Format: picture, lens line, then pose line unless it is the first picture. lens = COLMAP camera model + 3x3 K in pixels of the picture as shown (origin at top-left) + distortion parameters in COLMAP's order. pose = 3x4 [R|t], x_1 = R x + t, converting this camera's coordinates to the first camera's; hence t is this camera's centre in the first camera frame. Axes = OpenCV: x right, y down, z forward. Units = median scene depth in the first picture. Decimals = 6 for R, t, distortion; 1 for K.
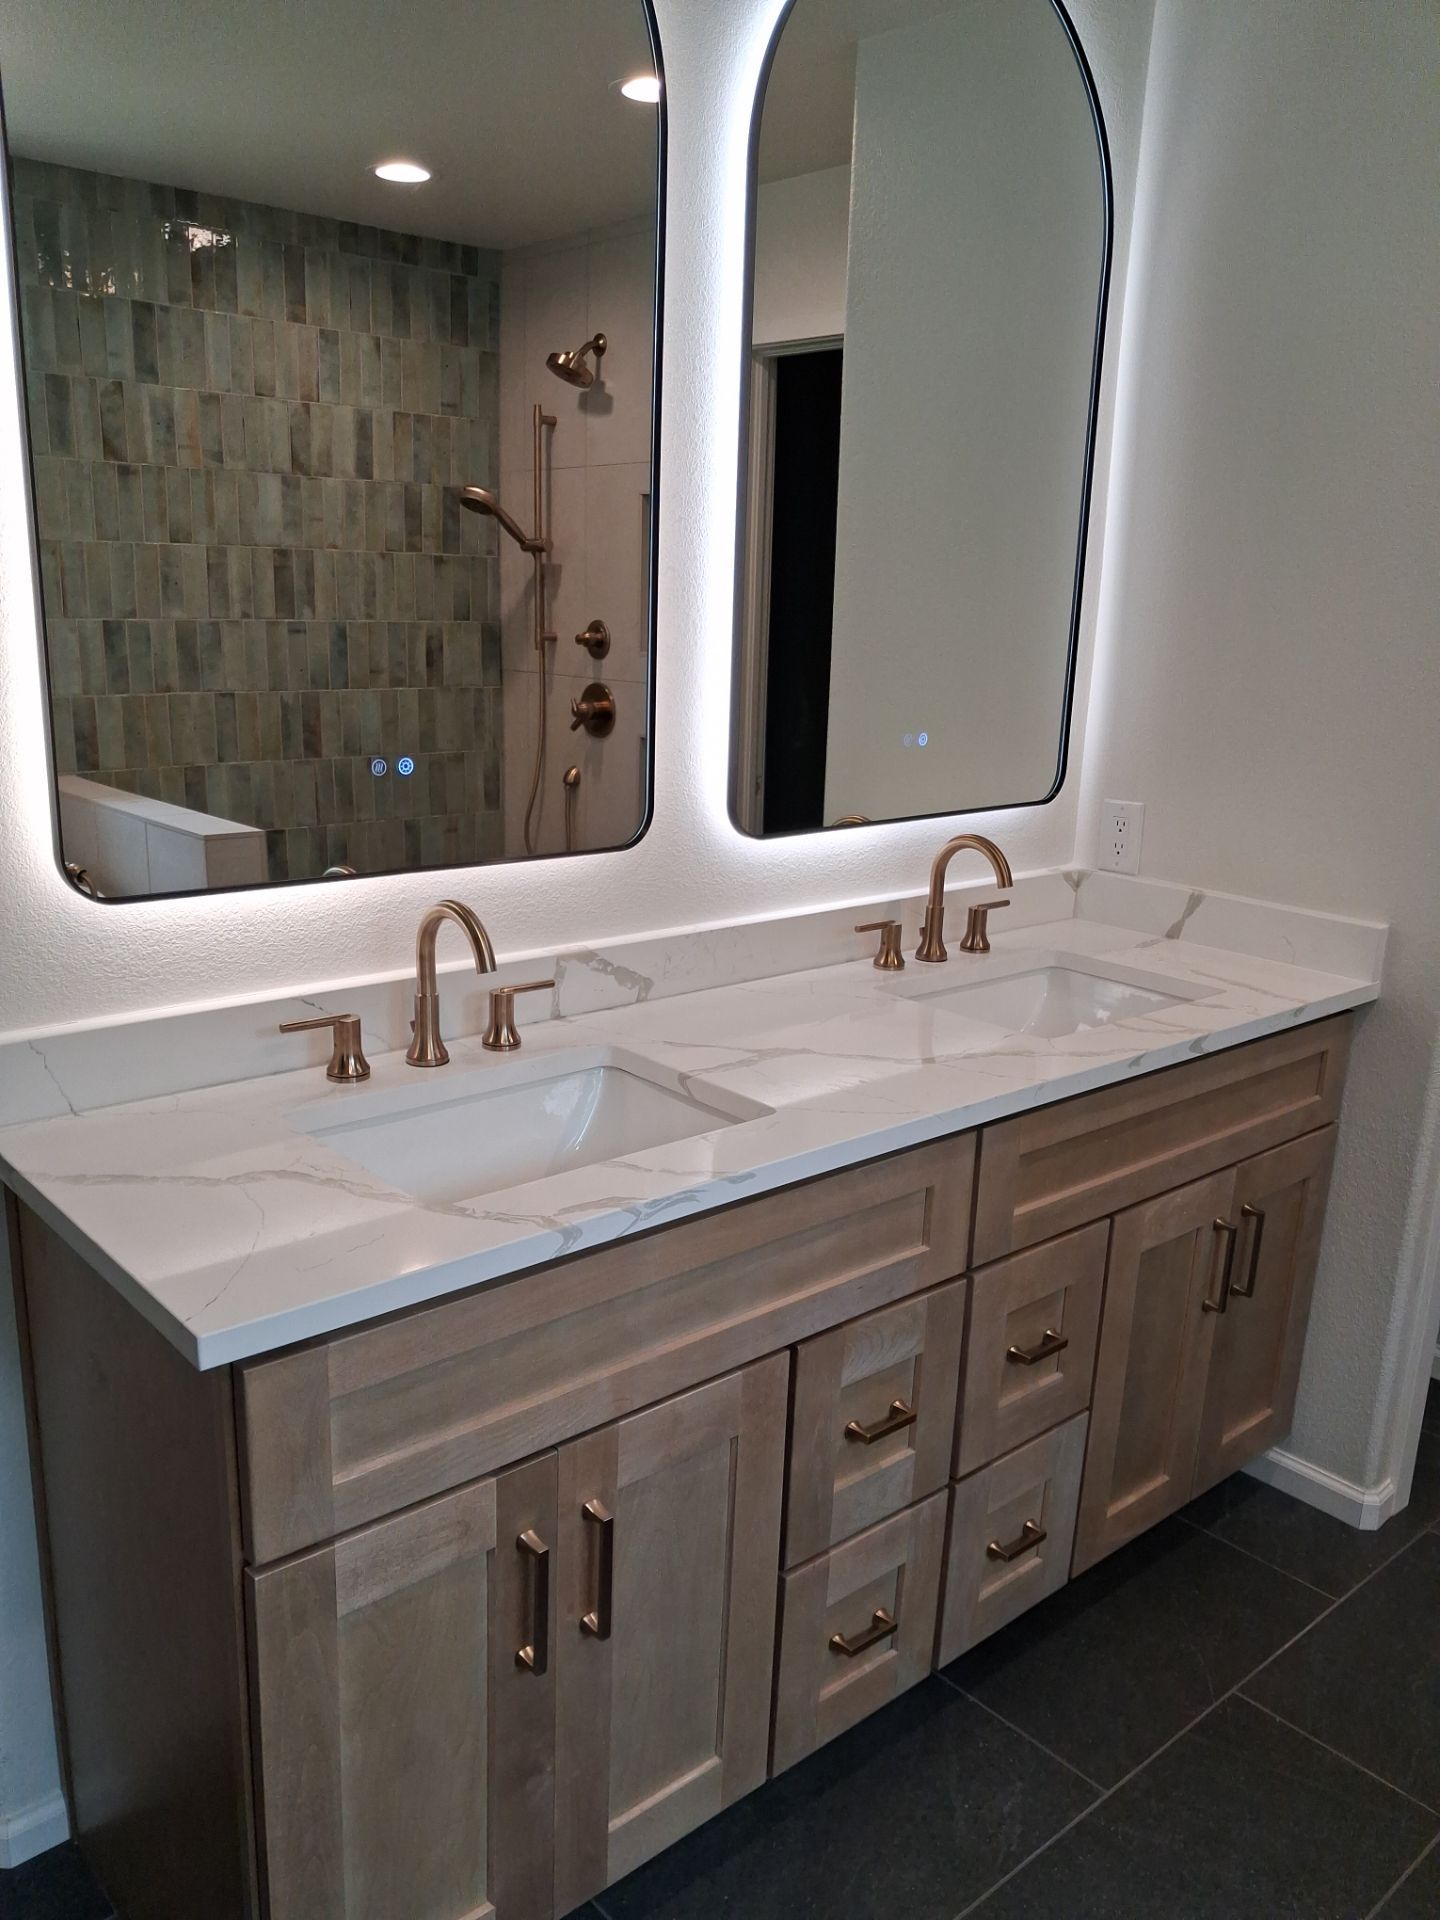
lens RADIAL K [[1504.6, 0, 728.3], [0, 1504.6, 971.8], [0, 0, 1]] dist [0.029187, -0.047530]
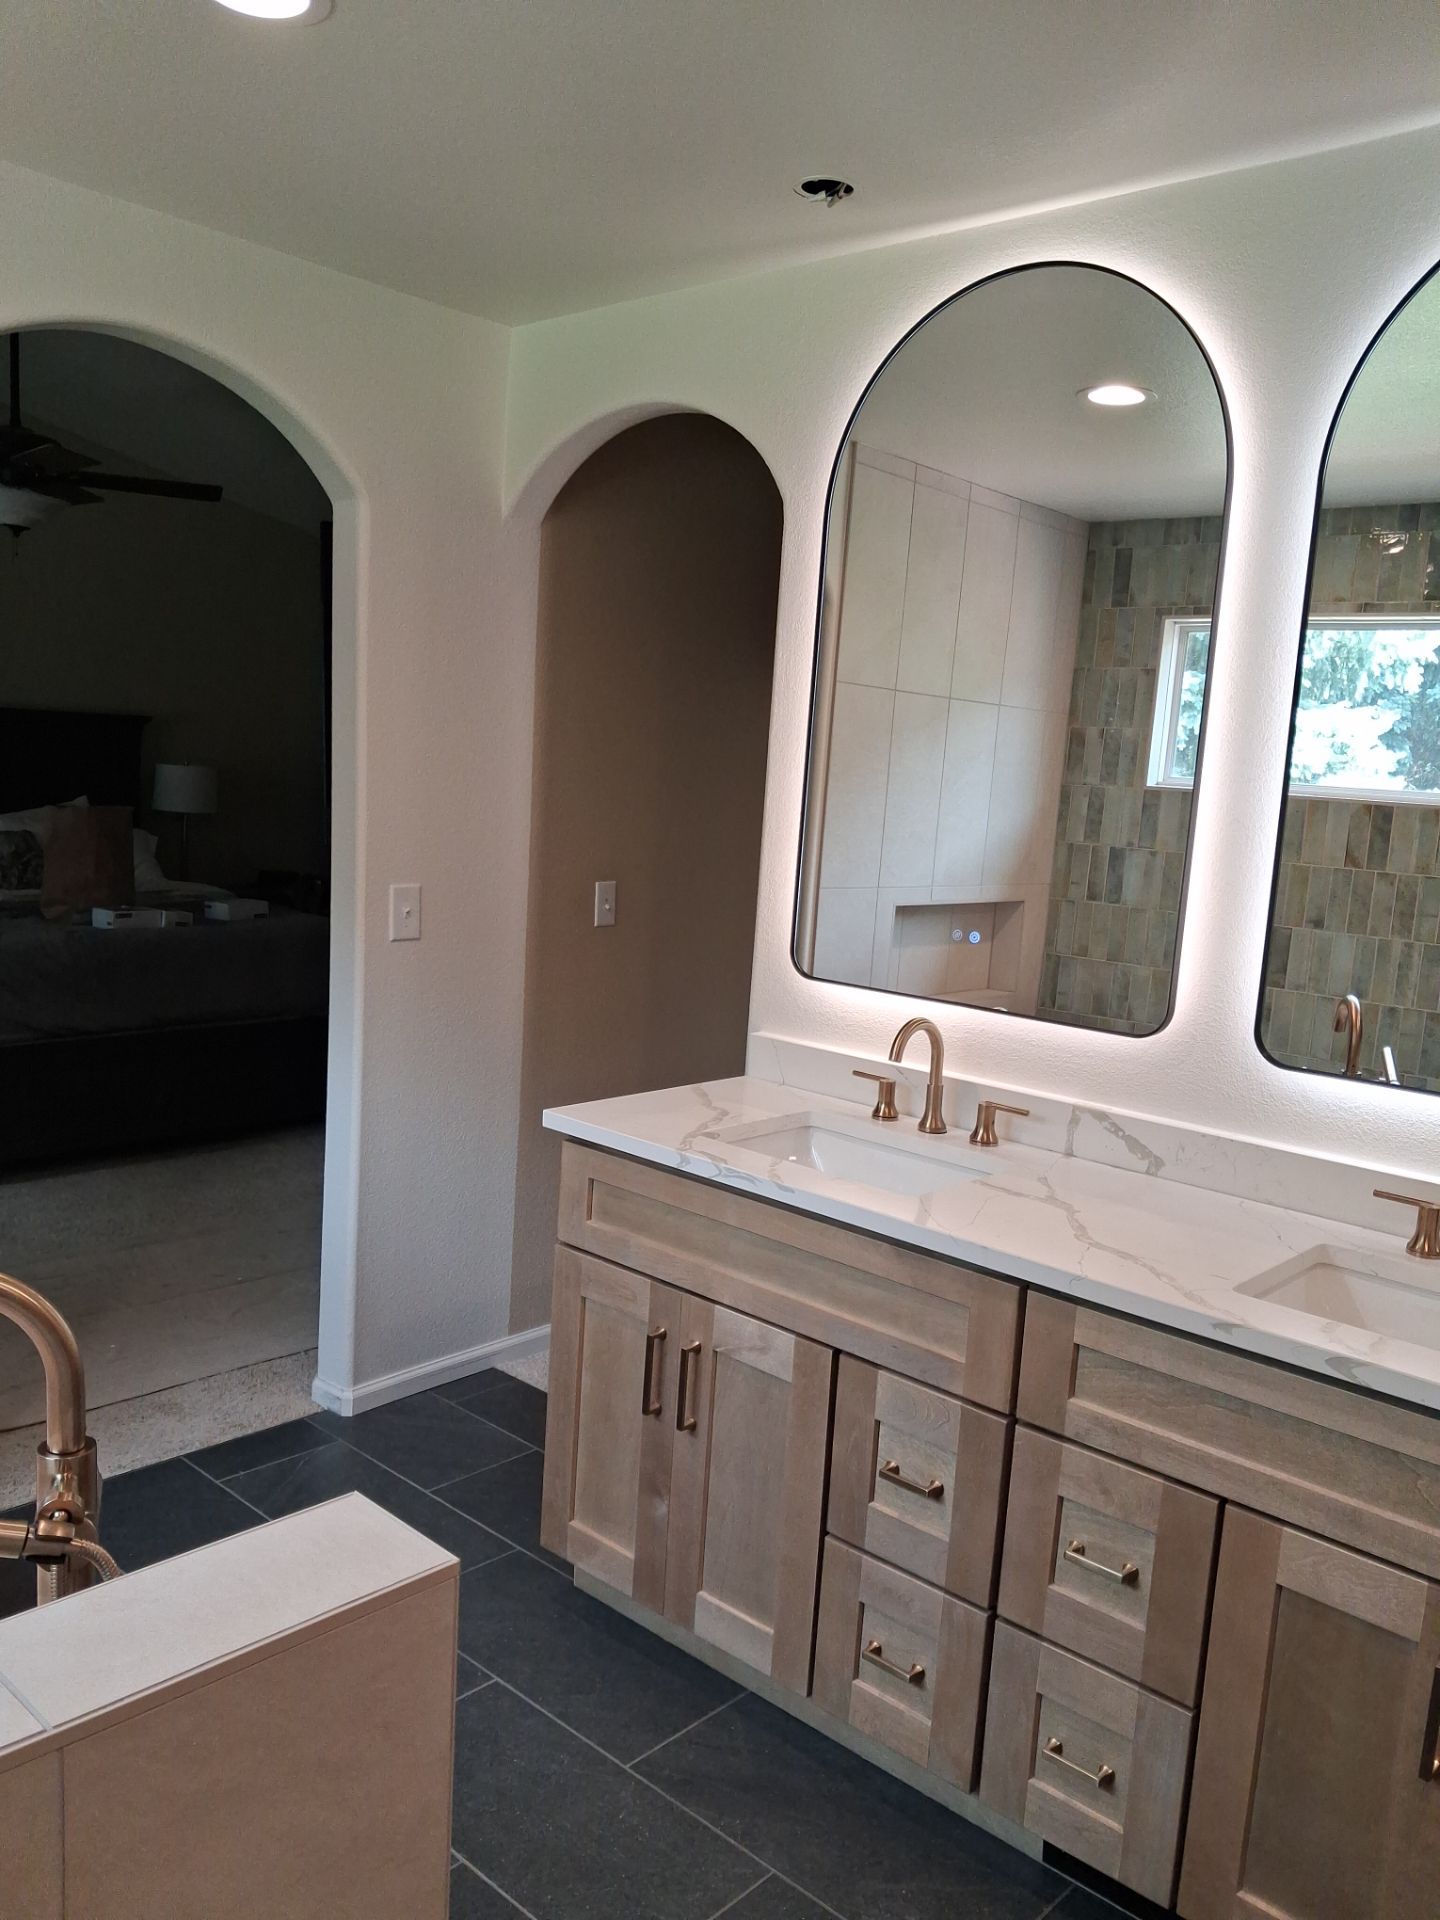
lens RADIAL K [[1504.6, 0, 716.7], [0, 1504.6, 992.1], [0, 0, 1]] dist [0.029187, -0.047530]
pose [[0.121793, 0.122136, -0.985012, 1.057429], [-0.308515, 0.947901, 0.079388, -0.105527], [0.943390, 0.294222, 0.153128, 0.471956]]
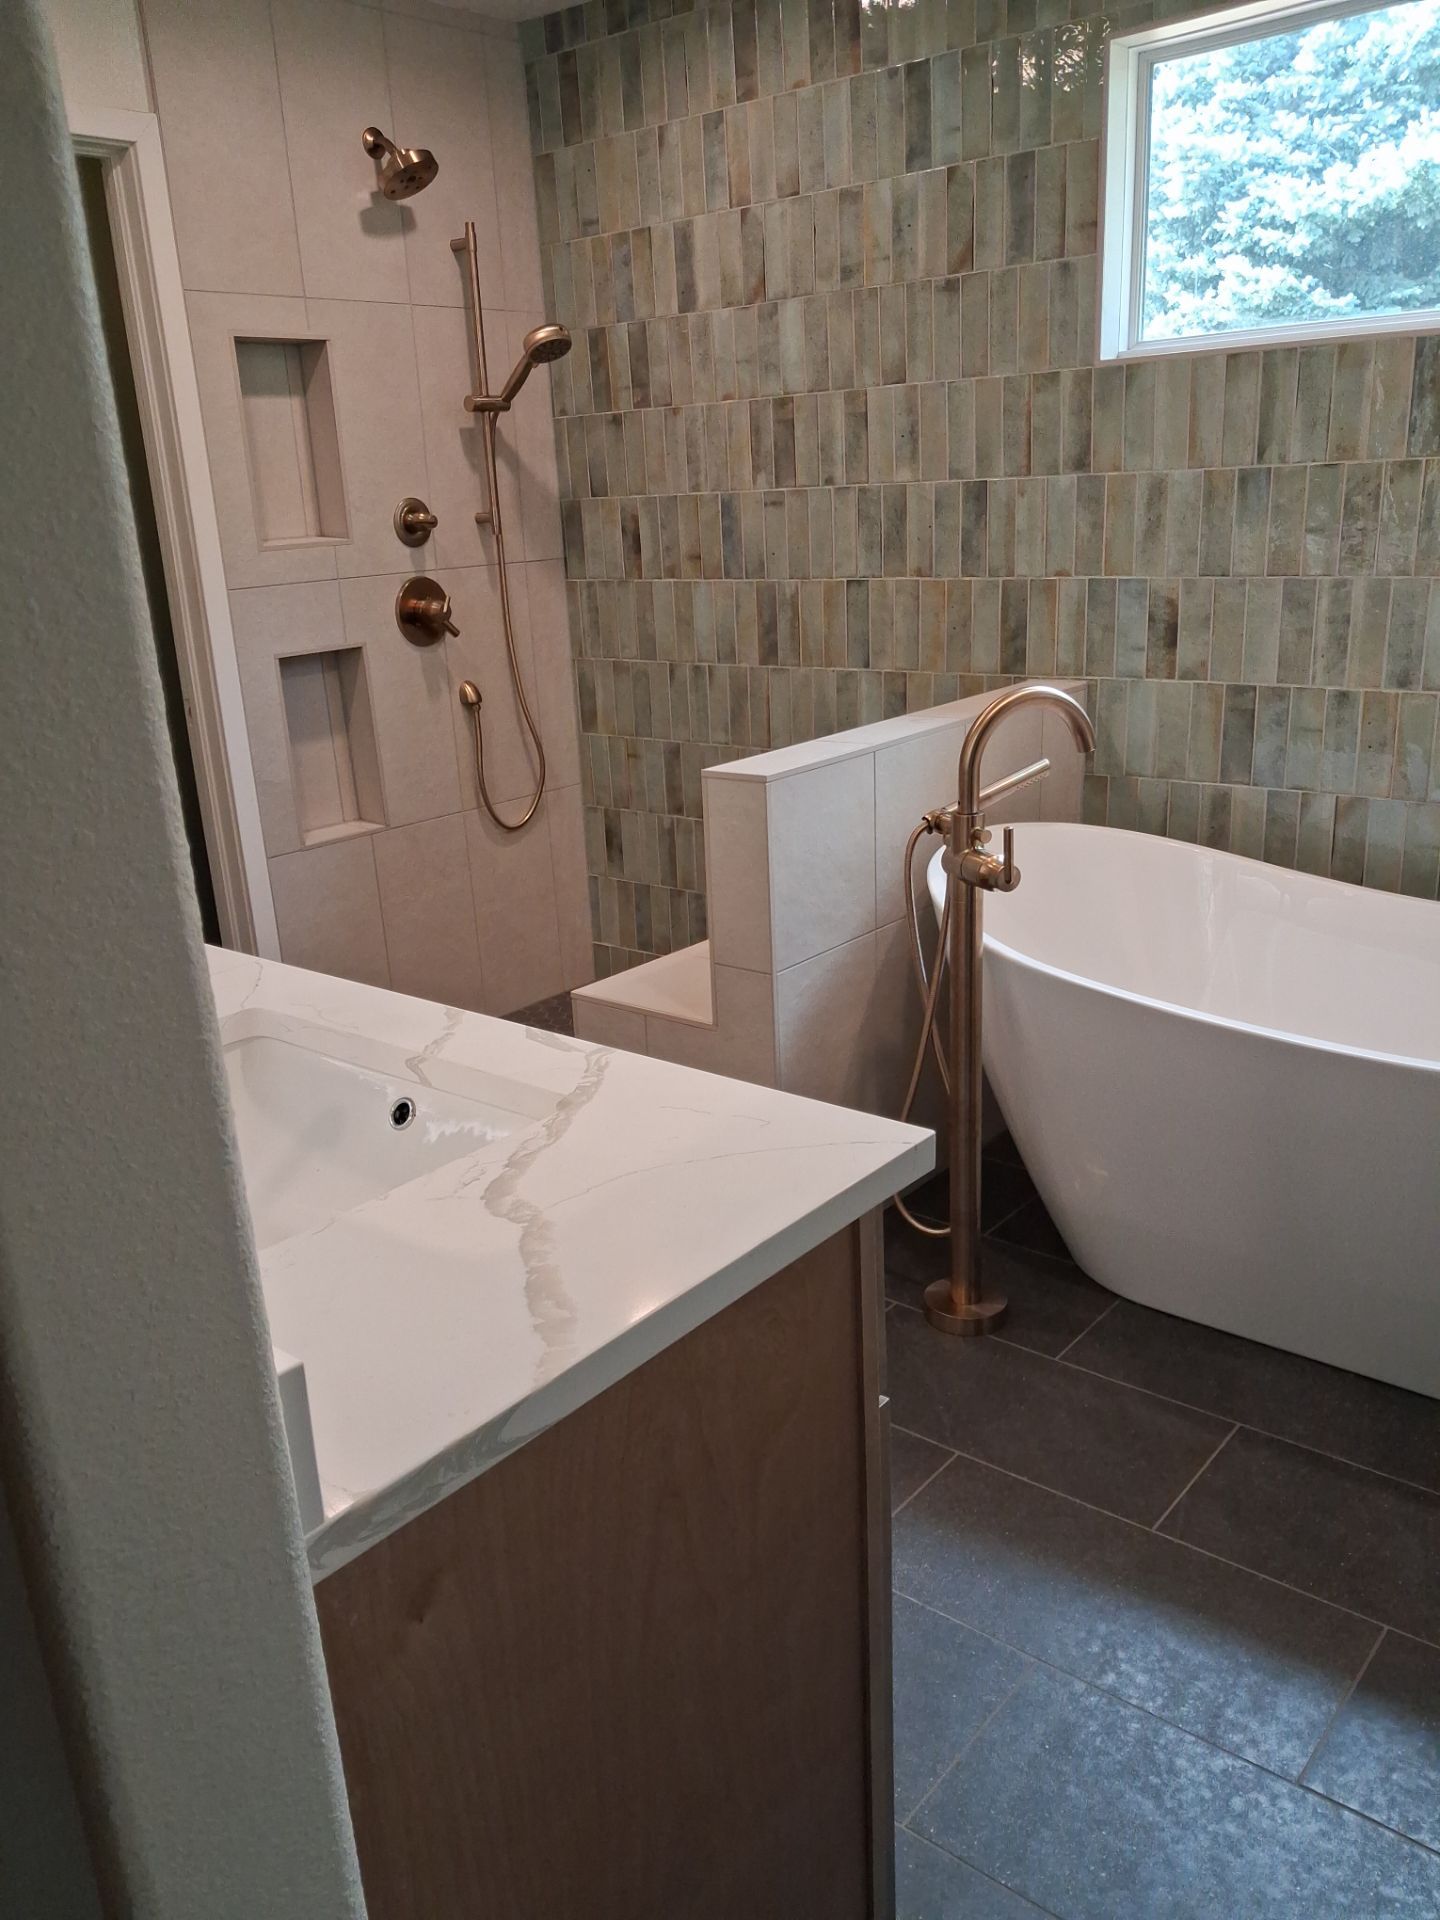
lens RADIAL K [[1504.6, 0, 698.4], [0, 1504.6, 988.5], [0, 0, 1]] dist [0.029187, -0.047530]
pose [[-0.158127, -0.335633, 0.928626, -0.676233], [0.286517, 0.884400, 0.368436, -0.137950], [-0.944936, 0.324327, -0.043683, 0.641838]]
